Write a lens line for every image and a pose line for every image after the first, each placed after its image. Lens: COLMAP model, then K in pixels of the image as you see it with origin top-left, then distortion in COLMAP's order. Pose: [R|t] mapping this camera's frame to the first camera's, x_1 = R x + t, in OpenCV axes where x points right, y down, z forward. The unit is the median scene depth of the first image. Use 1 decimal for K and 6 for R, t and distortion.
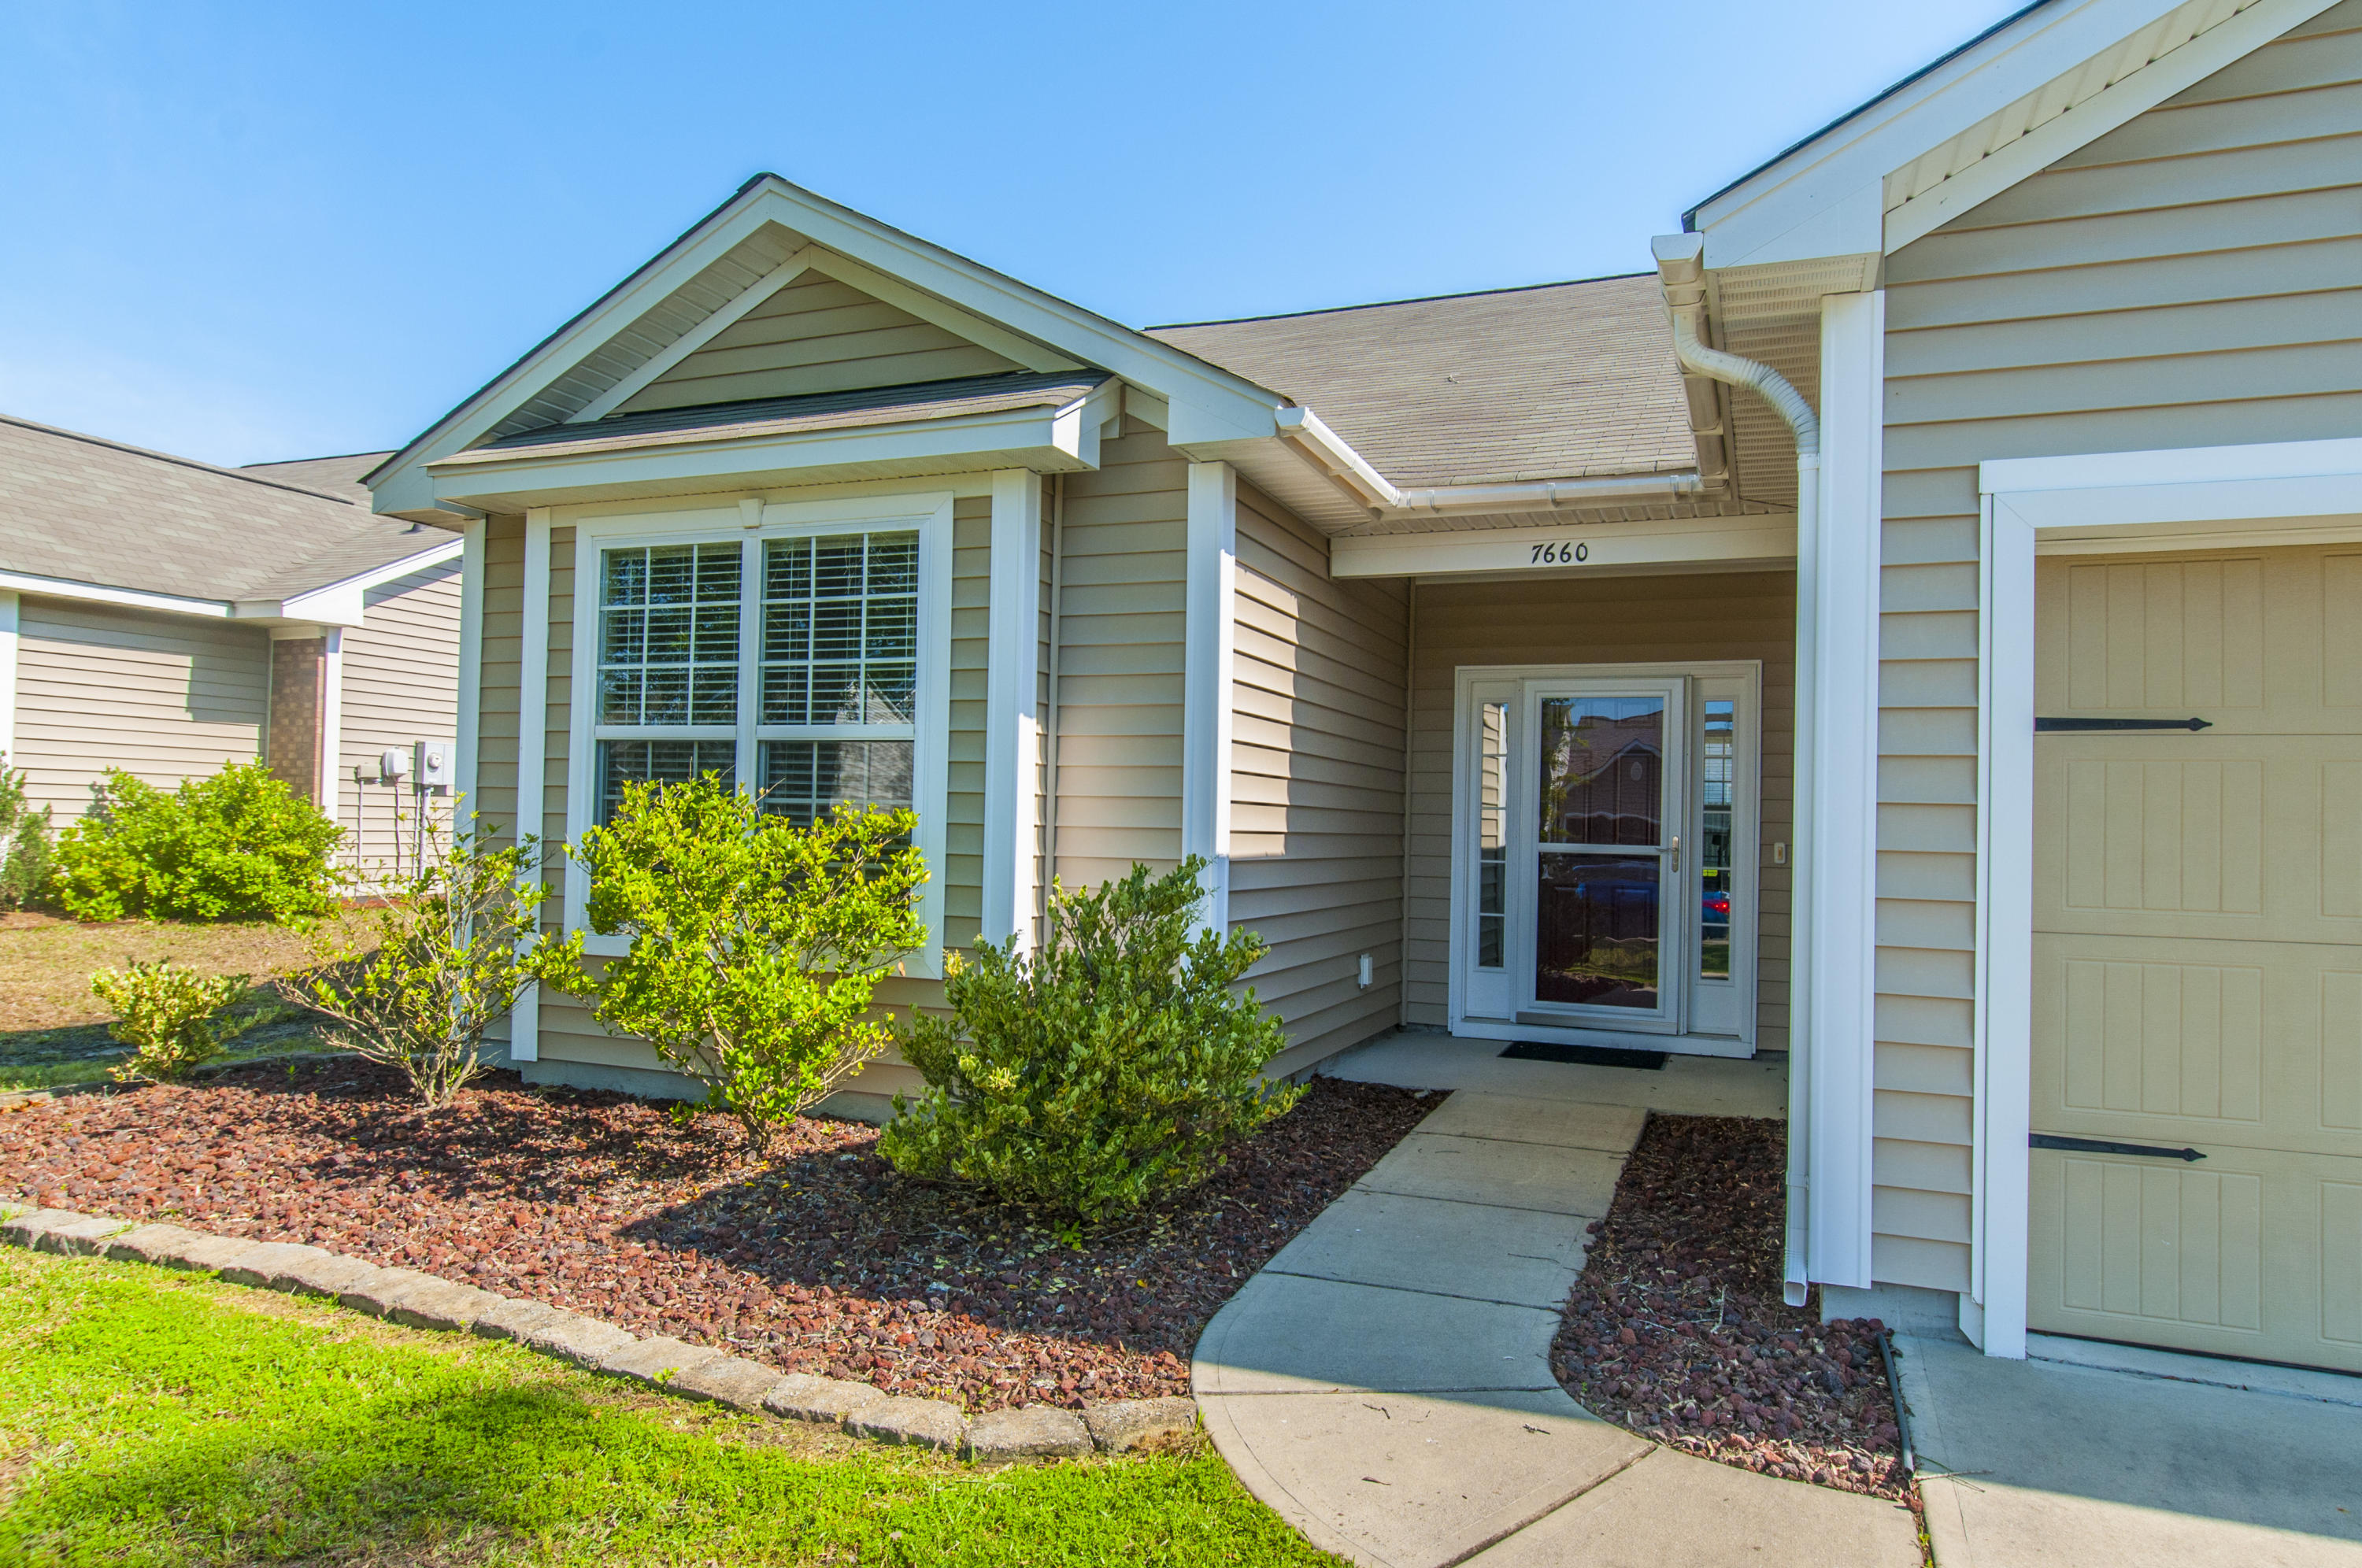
lens RADIAL K [[1429.8, 0, 1215.9], [0, 1429.8, 785.2], [0, 0, 1]] dist [-0.001070, -0.000445]
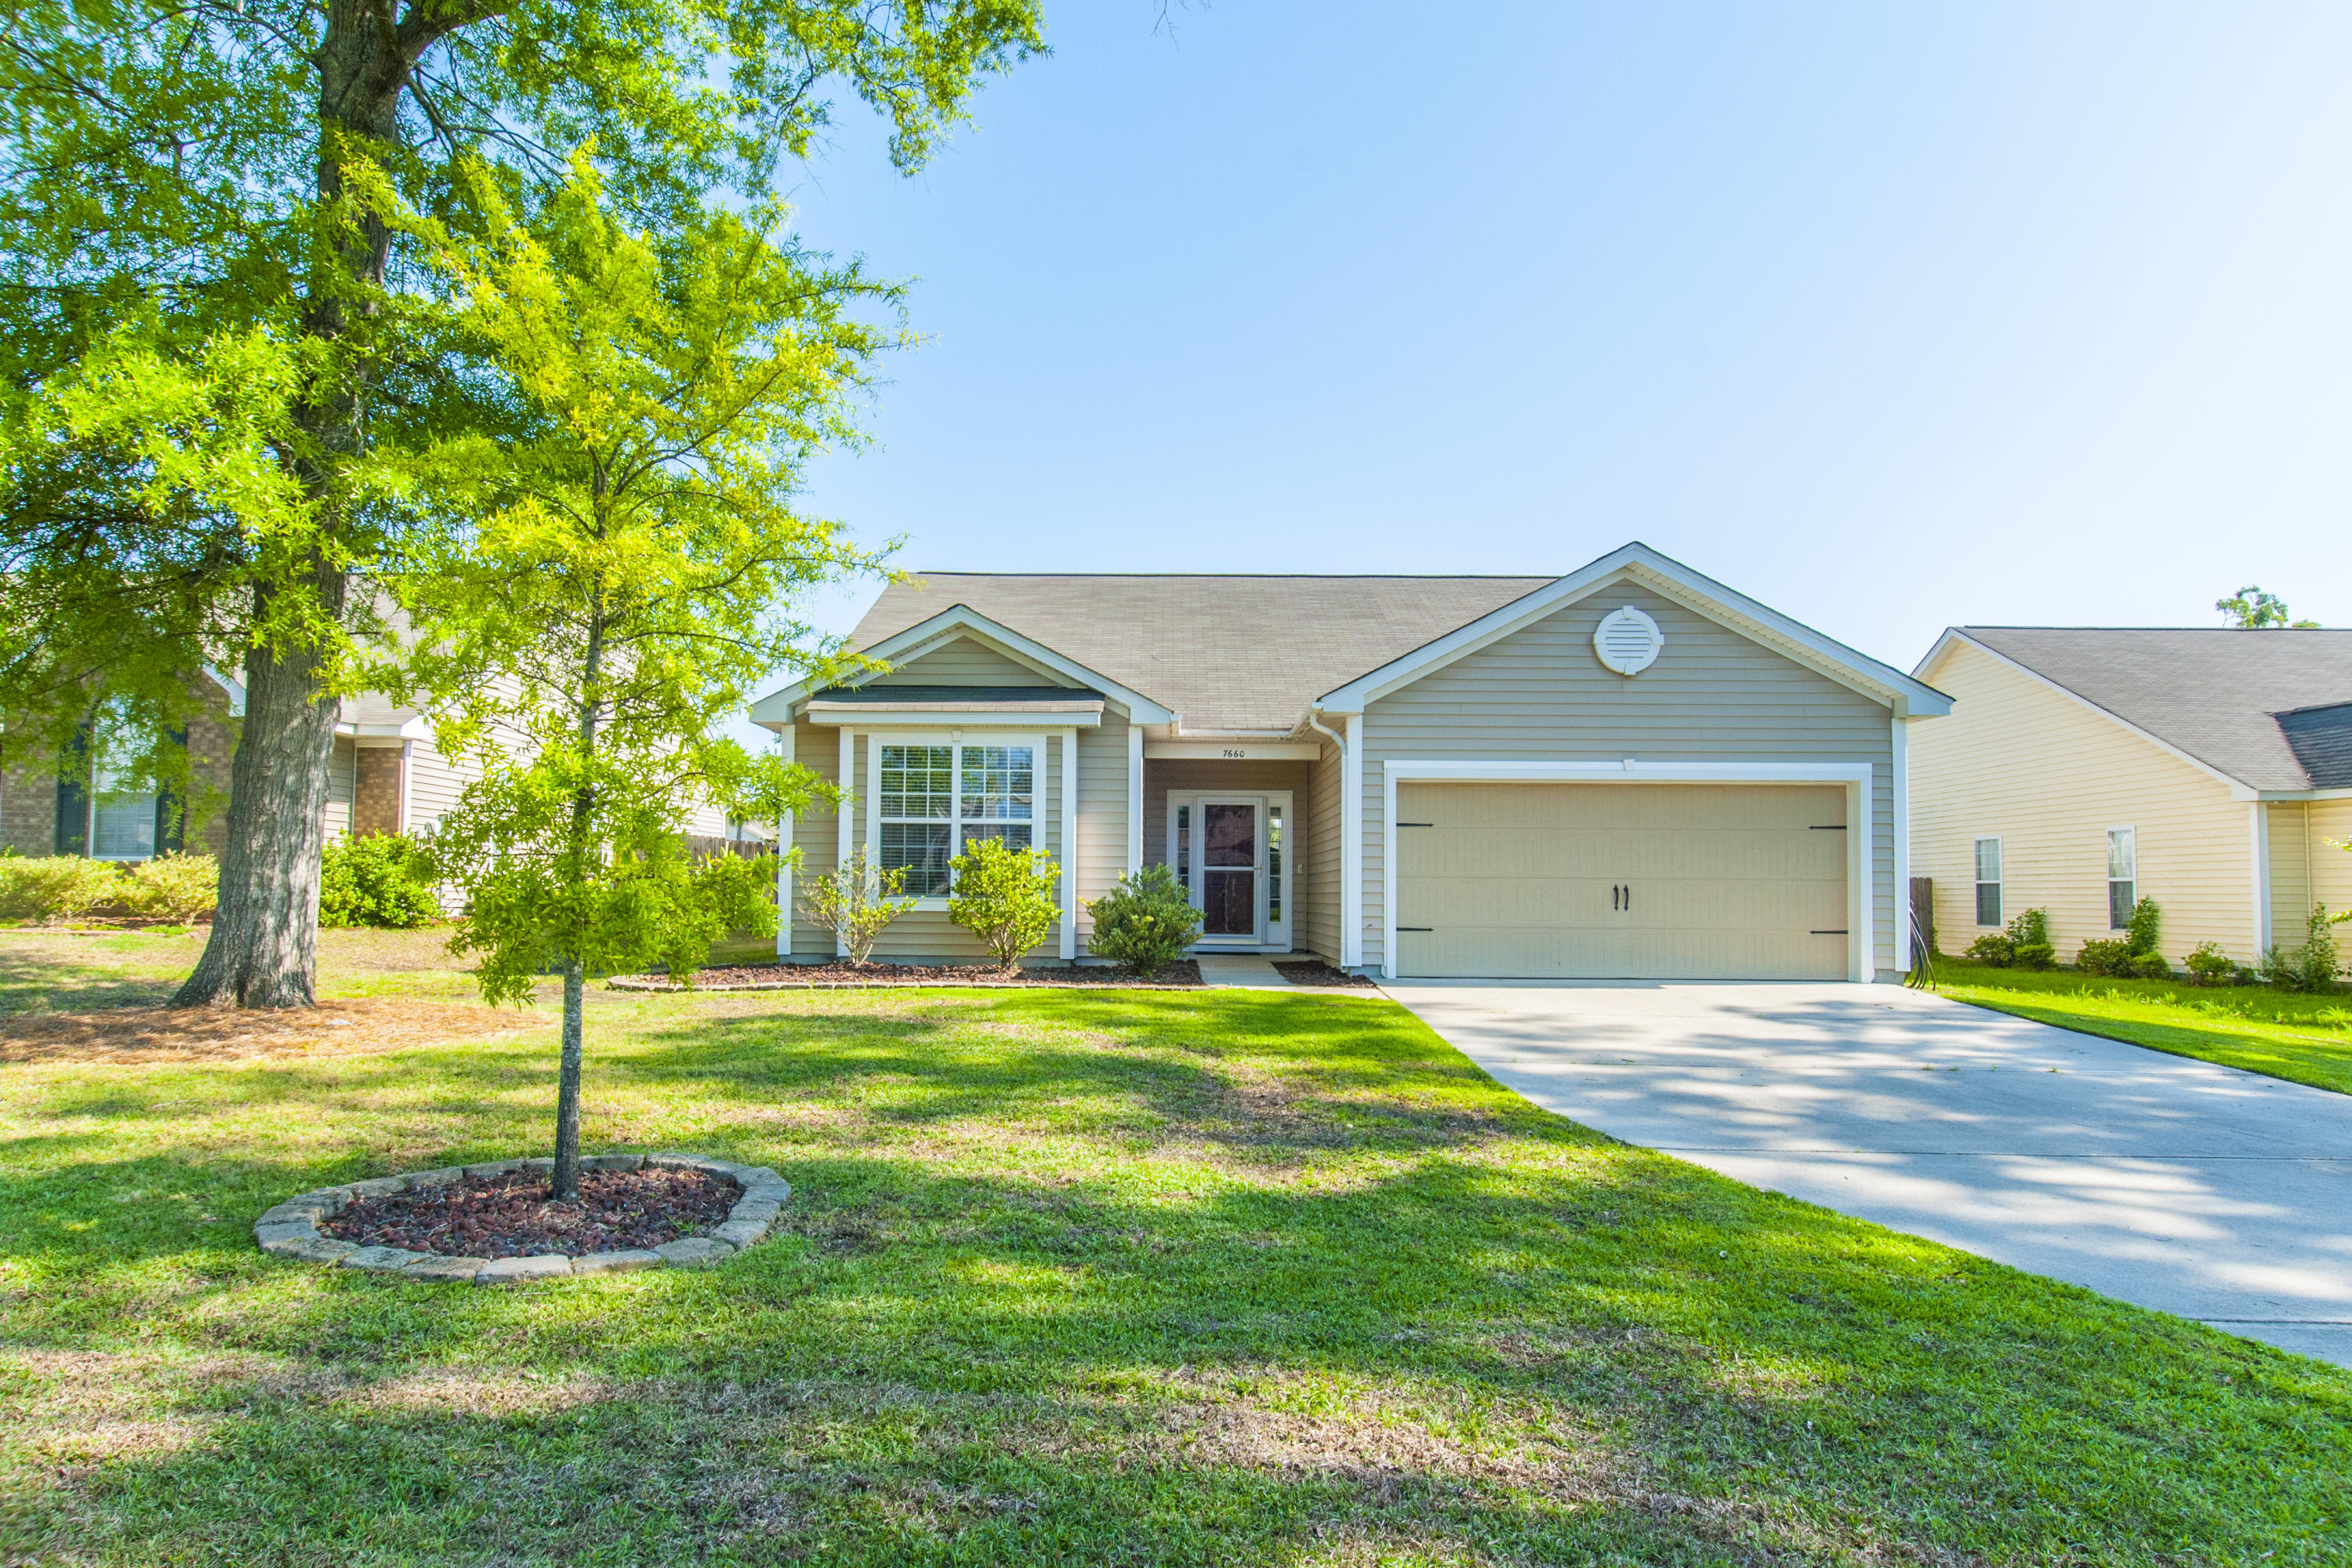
lens RADIAL K [[1392.1, 0, 1128.9], [0, 1392.1, 788.7], [0, 0, 1]] dist [0.003558, -0.005870]
pose [[0.940716, 0.012081, 0.338980, -0.846702], [0.002086, 0.999141, -0.041399, 0.009420], [-0.339189, 0.039652, 0.939882, -1.405510]]
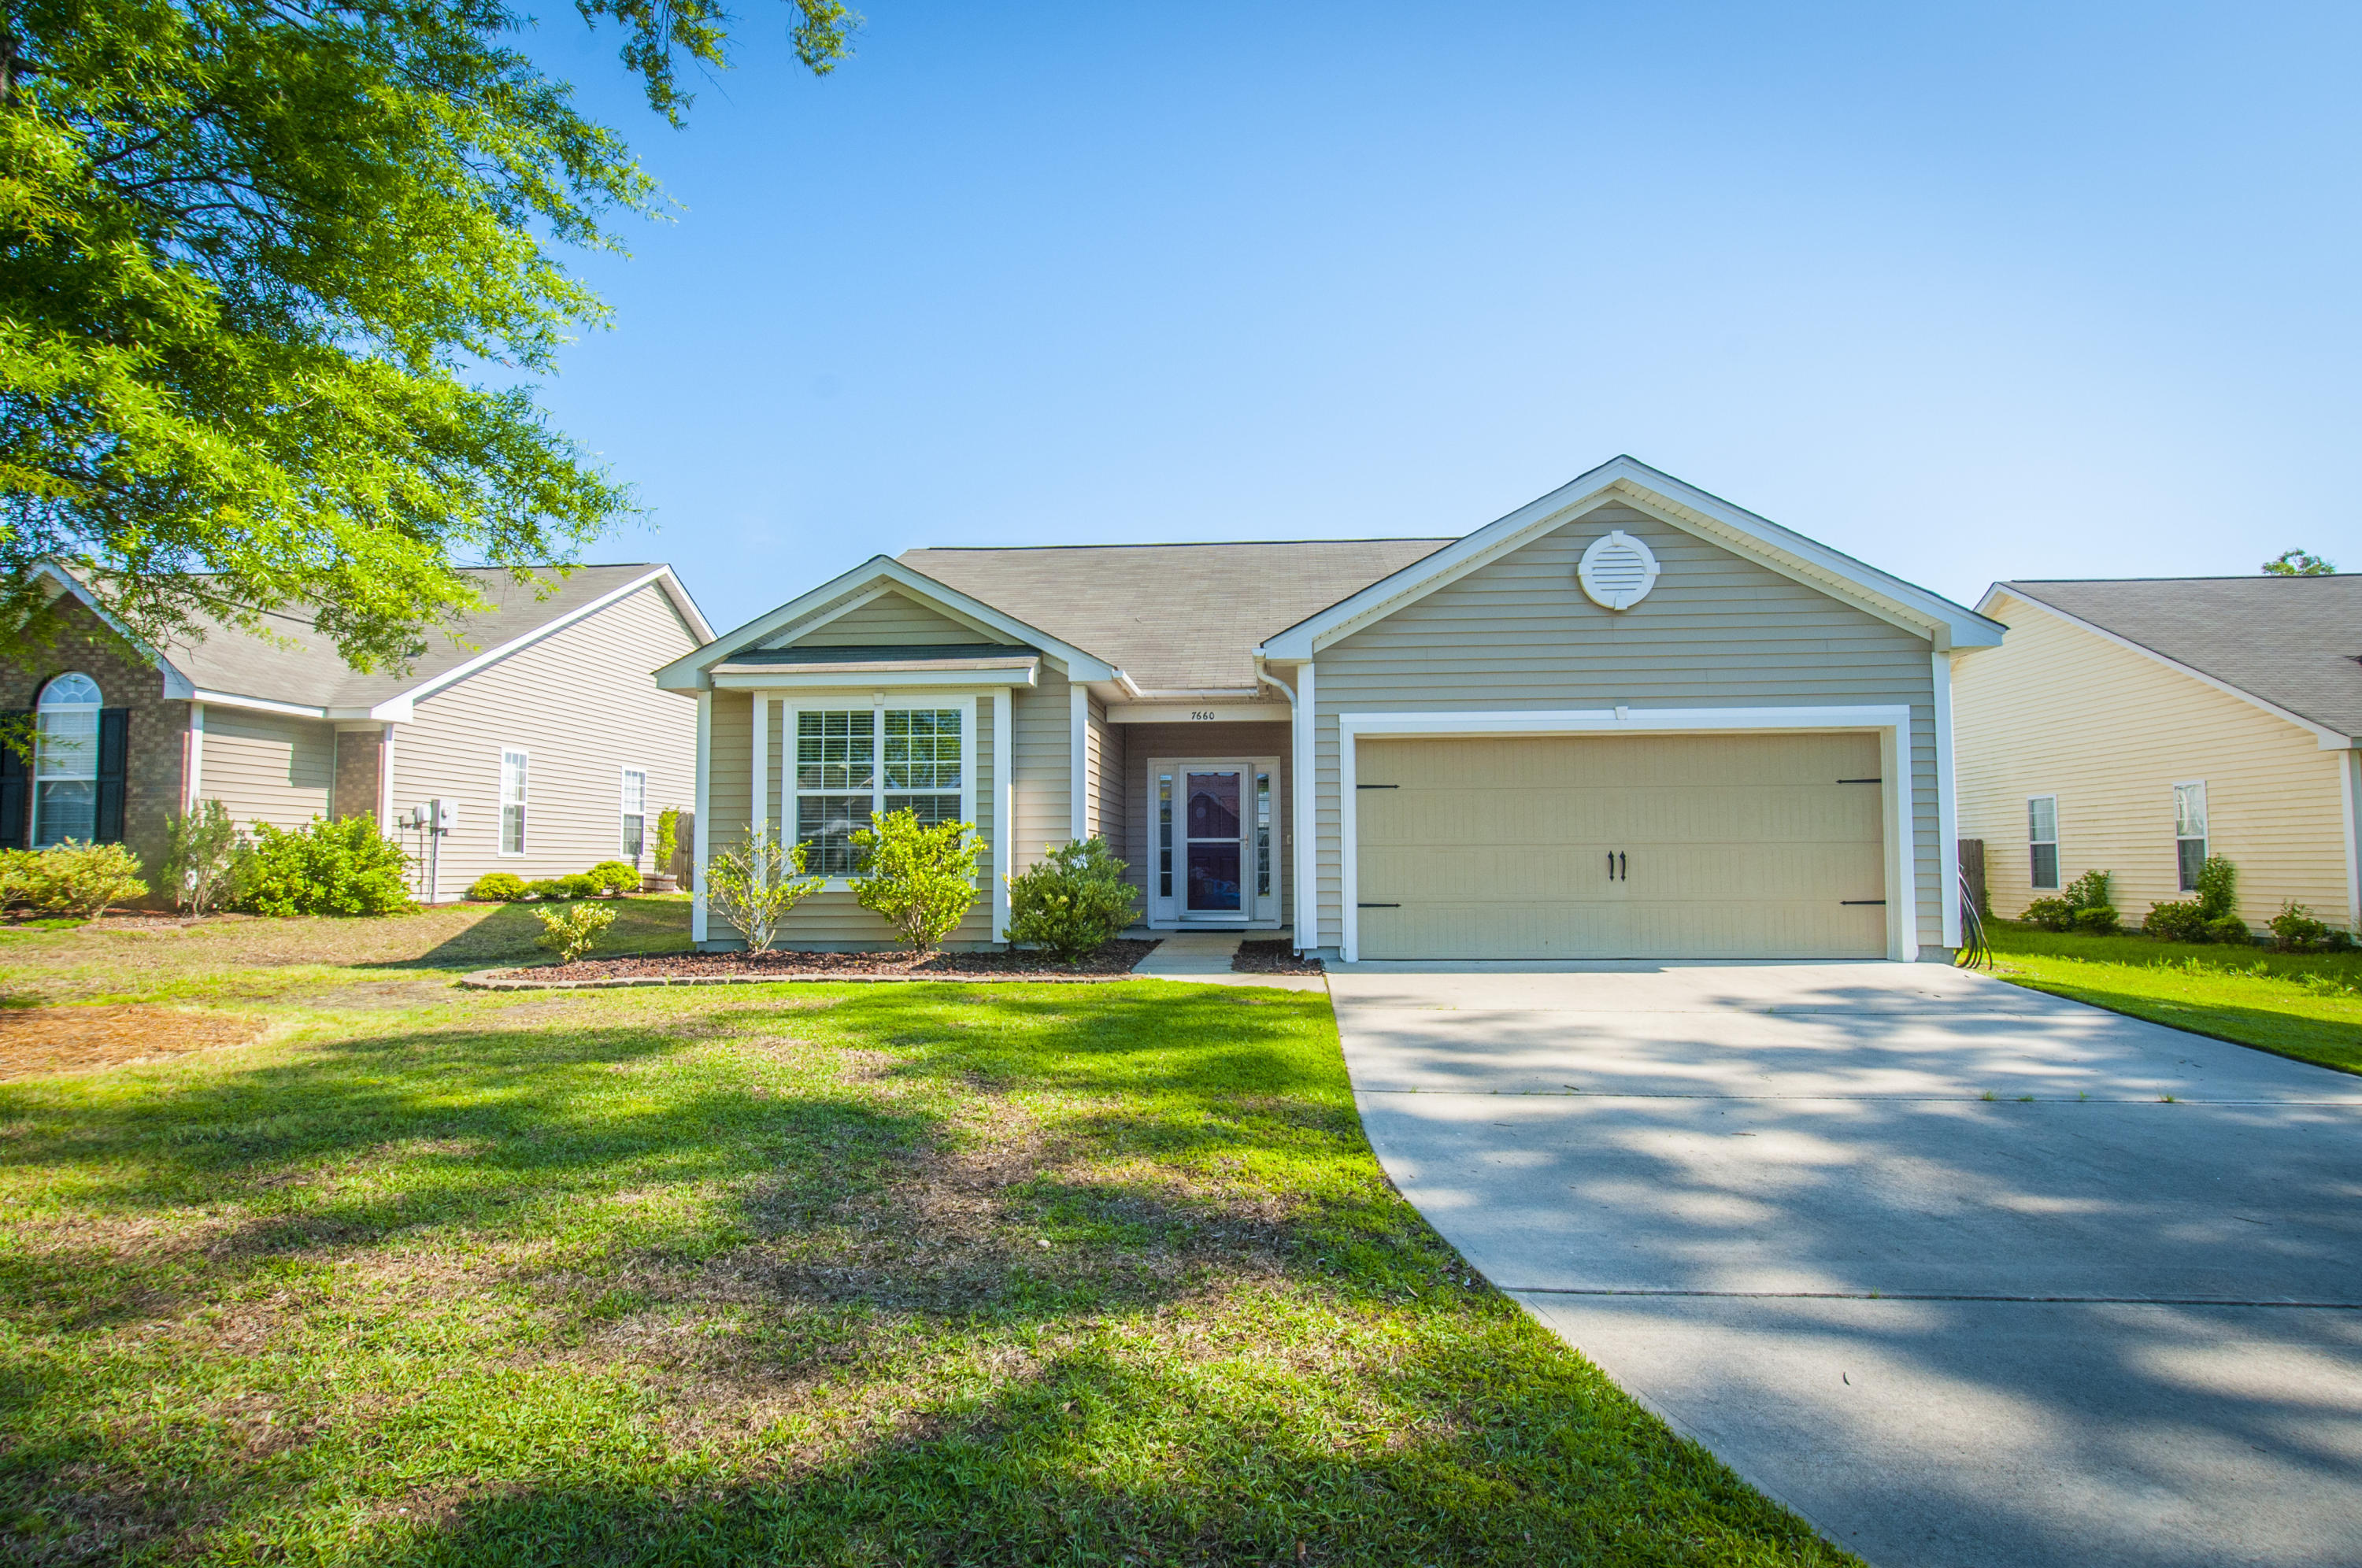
lens RADIAL K [[1226.2, 0, 1195.4], [0, 1226.2, 760.4], [0, 0, 1]] dist [0.011748, -0.008992]
pose [[0.954893, -0.002069, 0.296944, -0.409518], [0.018560, 0.998436, -0.052727, 0.025637], [-0.296370, 0.055860, 0.953438, -1.030000]]
